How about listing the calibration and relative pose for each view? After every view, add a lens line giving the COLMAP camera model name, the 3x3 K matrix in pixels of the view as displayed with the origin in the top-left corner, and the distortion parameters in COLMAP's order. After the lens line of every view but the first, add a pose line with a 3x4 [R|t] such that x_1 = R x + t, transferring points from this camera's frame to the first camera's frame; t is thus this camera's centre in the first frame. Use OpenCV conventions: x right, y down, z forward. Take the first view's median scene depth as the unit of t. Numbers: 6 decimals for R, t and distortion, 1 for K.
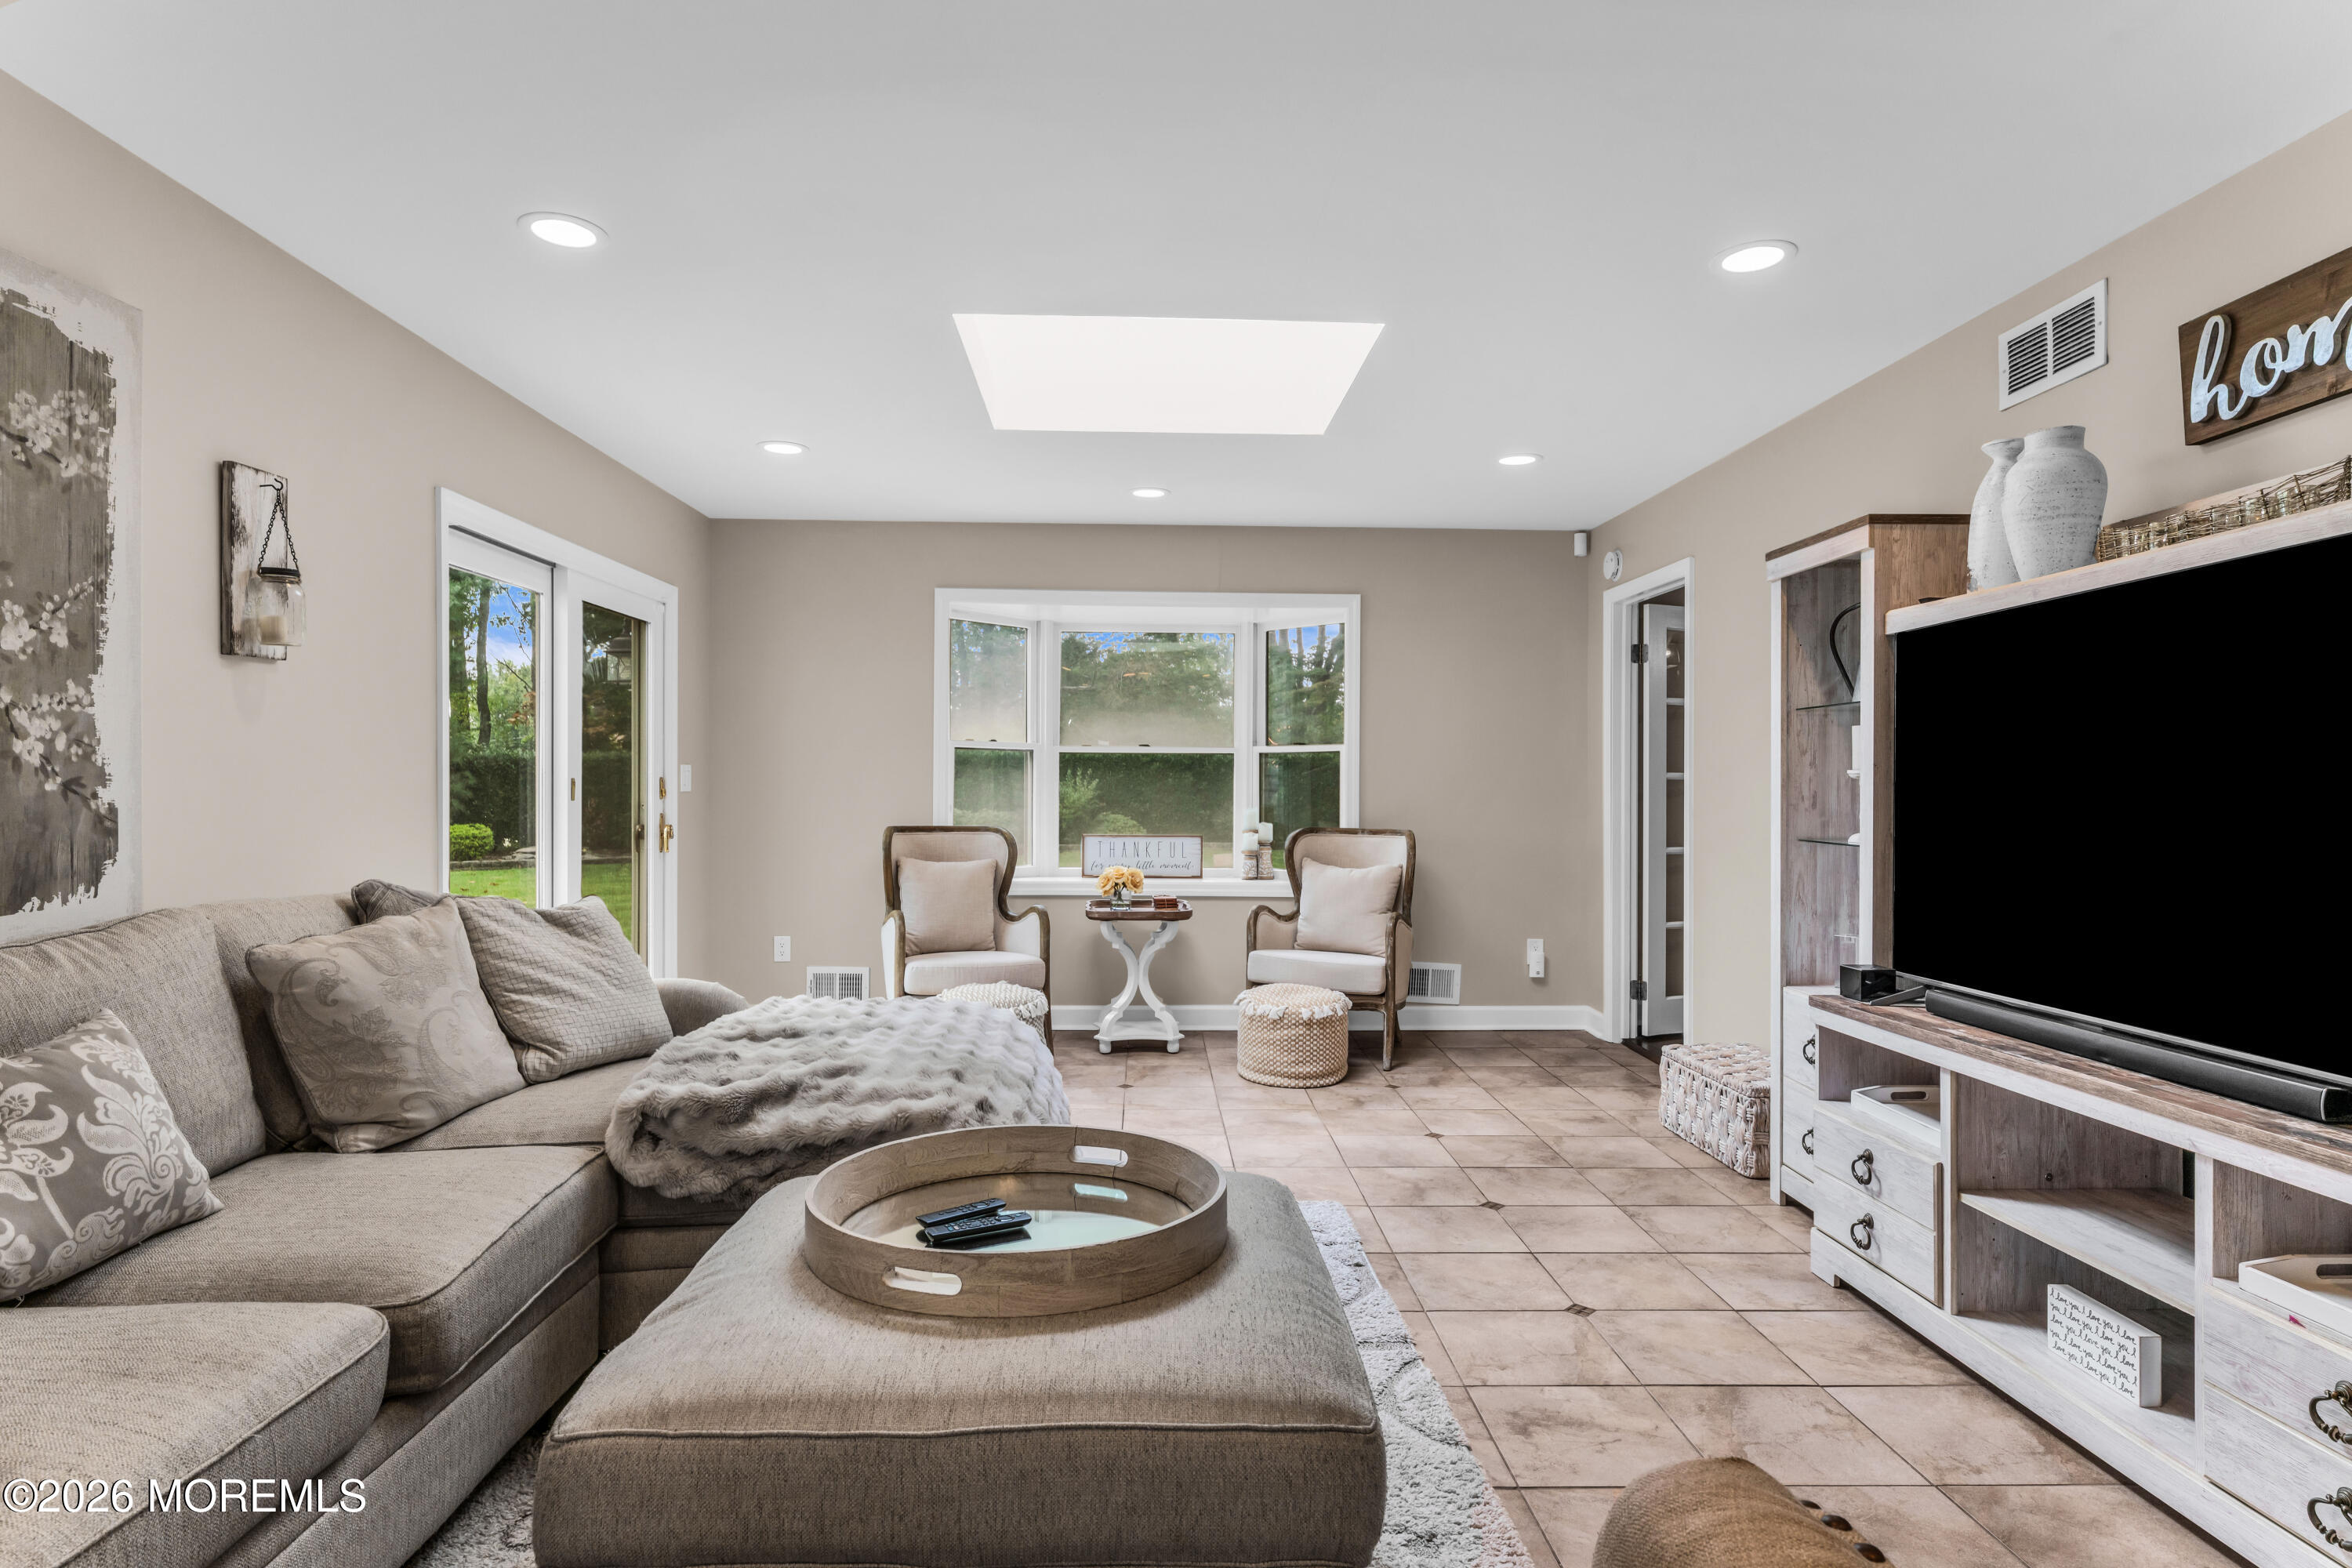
lens RADIAL K [[1243.5, 0, 1179.0], [0, 1243.5, 793.5], [0, 0, 1]] dist [0.006866, -0.003335]
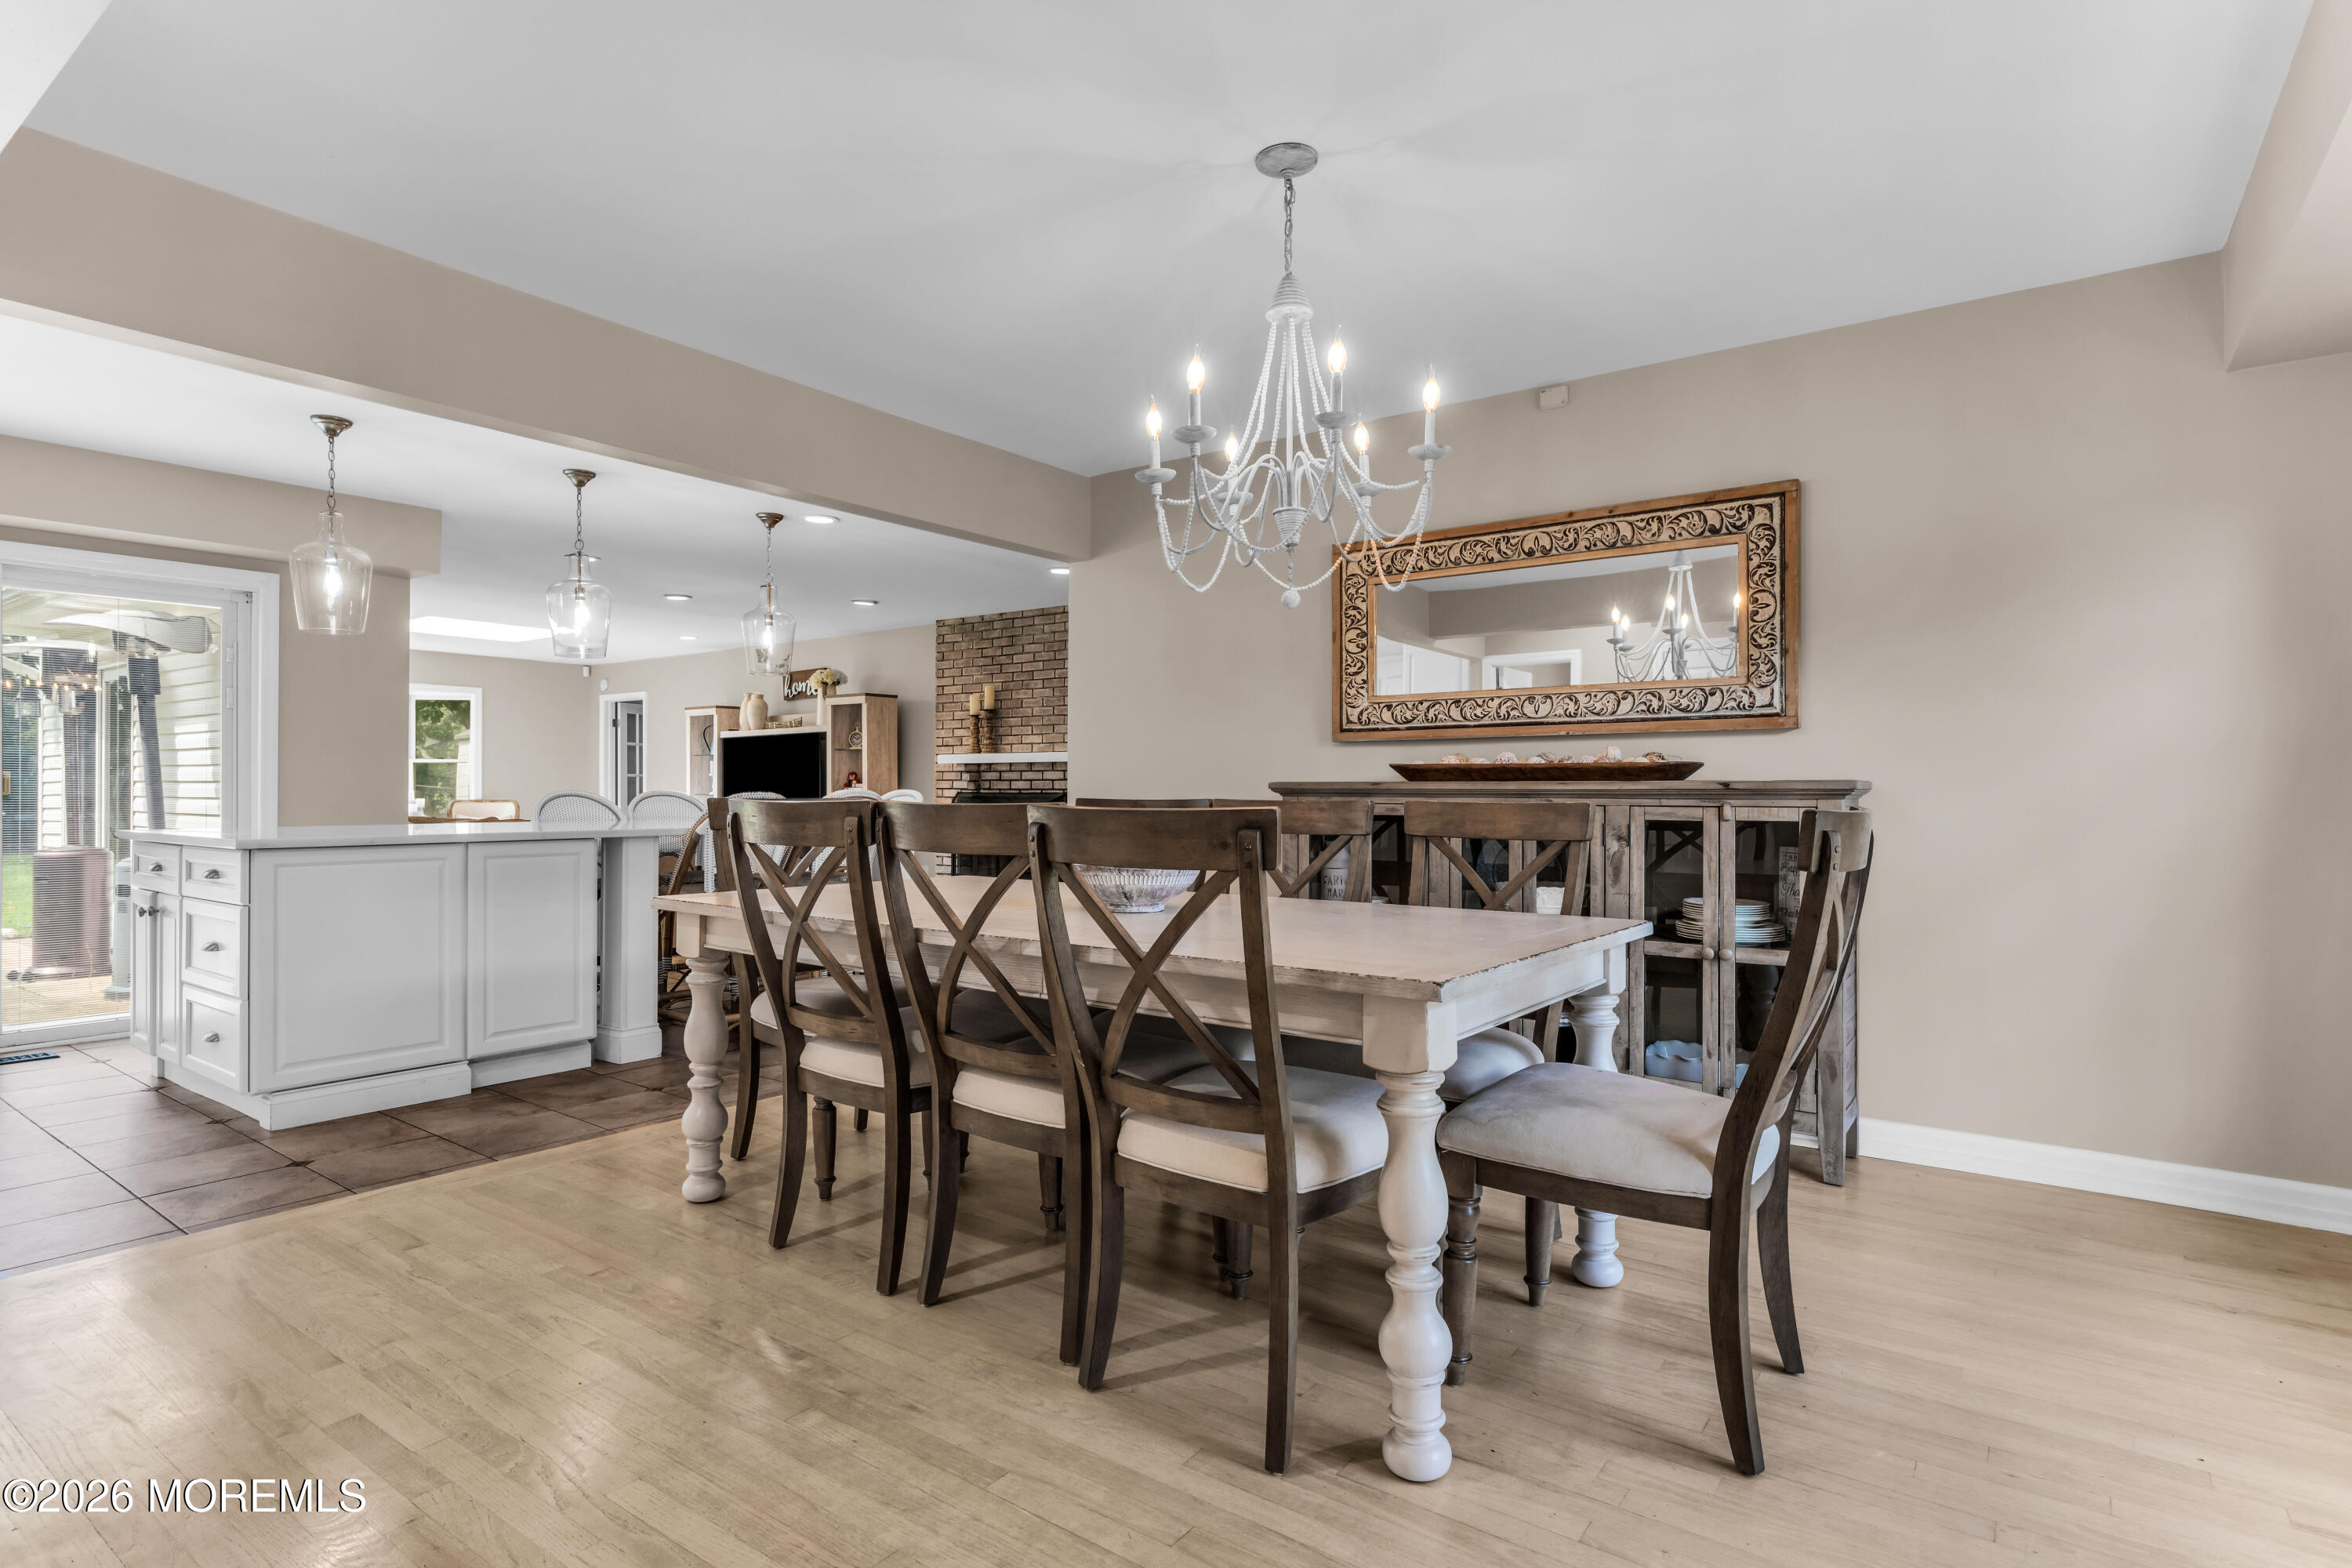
lens RADIAL K [[1243.5, 0, 1186.7], [0, 1243.5, 778.6], [0, 0, 1]] dist [0.006866, -0.003335]
pose [[0.622272, 0.005710, 0.782780, -1.719461], [0.005967, 0.999910, -0.012037, 0.055686], [-0.782778, 0.012161, 0.622182, -2.800597]]
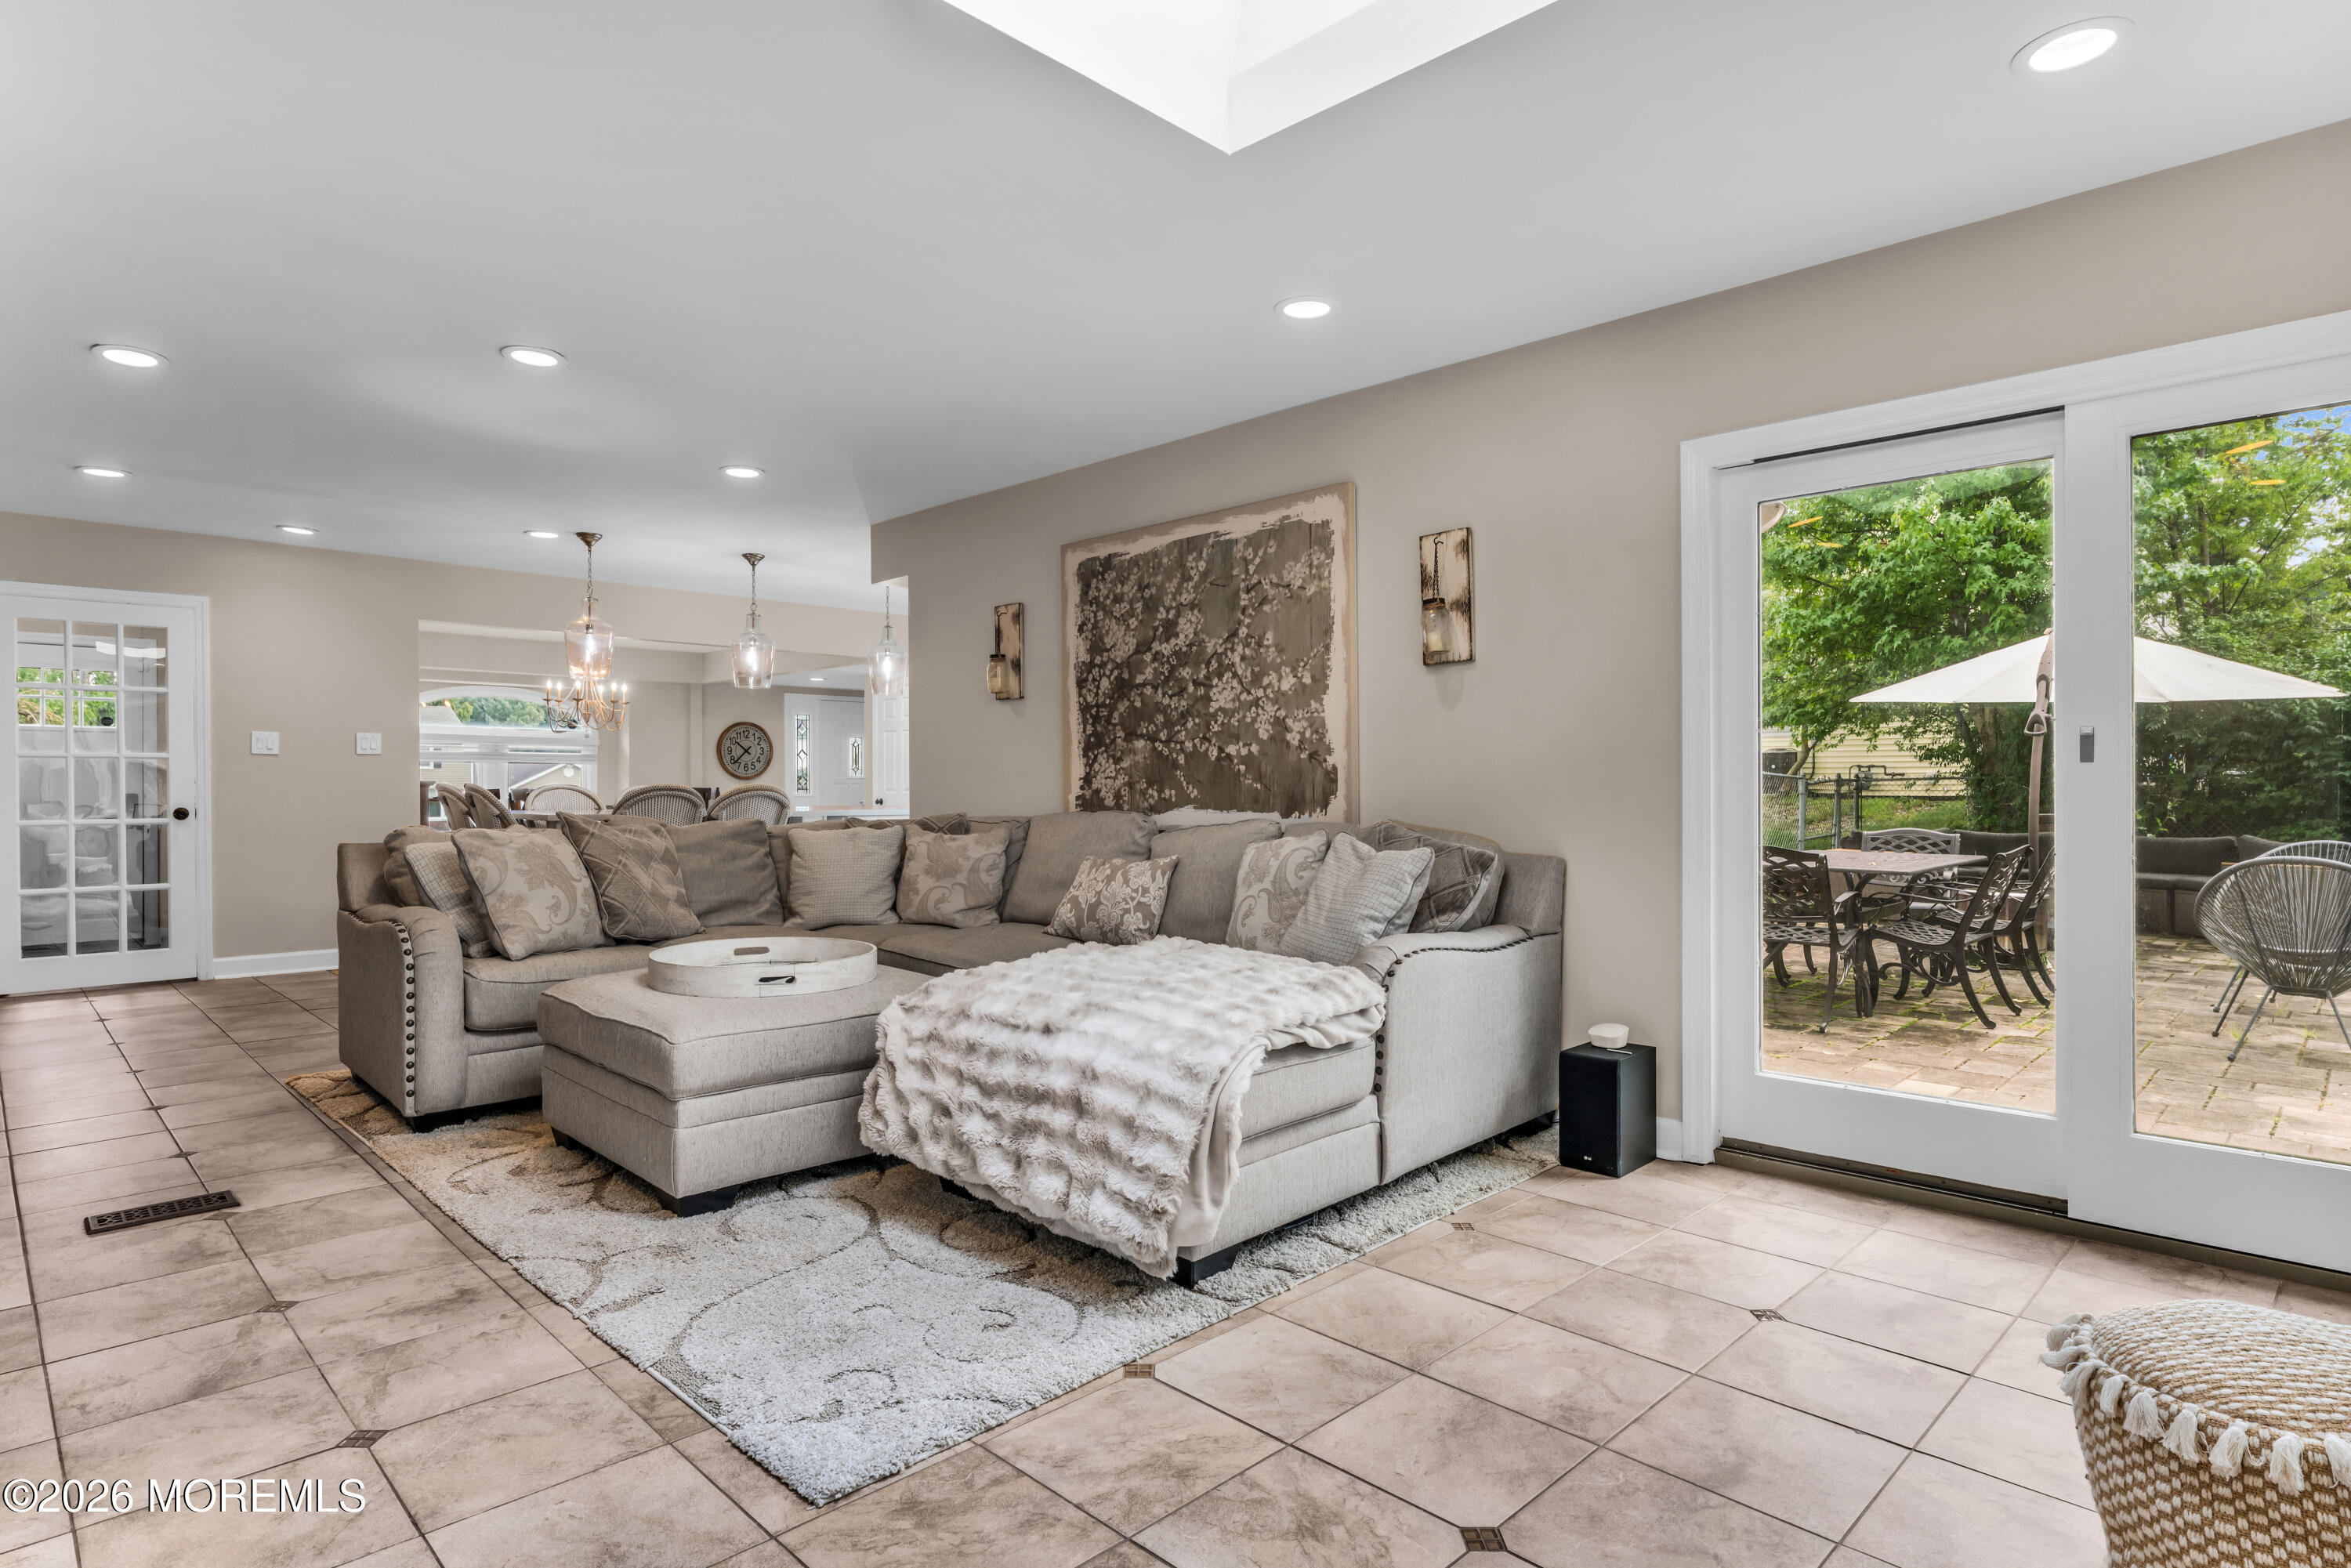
lens RADIAL K [[1242.9, 0, 1155.7], [0, 1242.9, 790.6], [0, 0, 1]] dist [0.006866, -0.003335]
pose [[-0.736717, -0.003670, -0.676191, 0.504204], [-0.007969, 0.999963, 0.003255, 0.038185], [0.676154, 0.007787, -0.736719, 1.958594]]
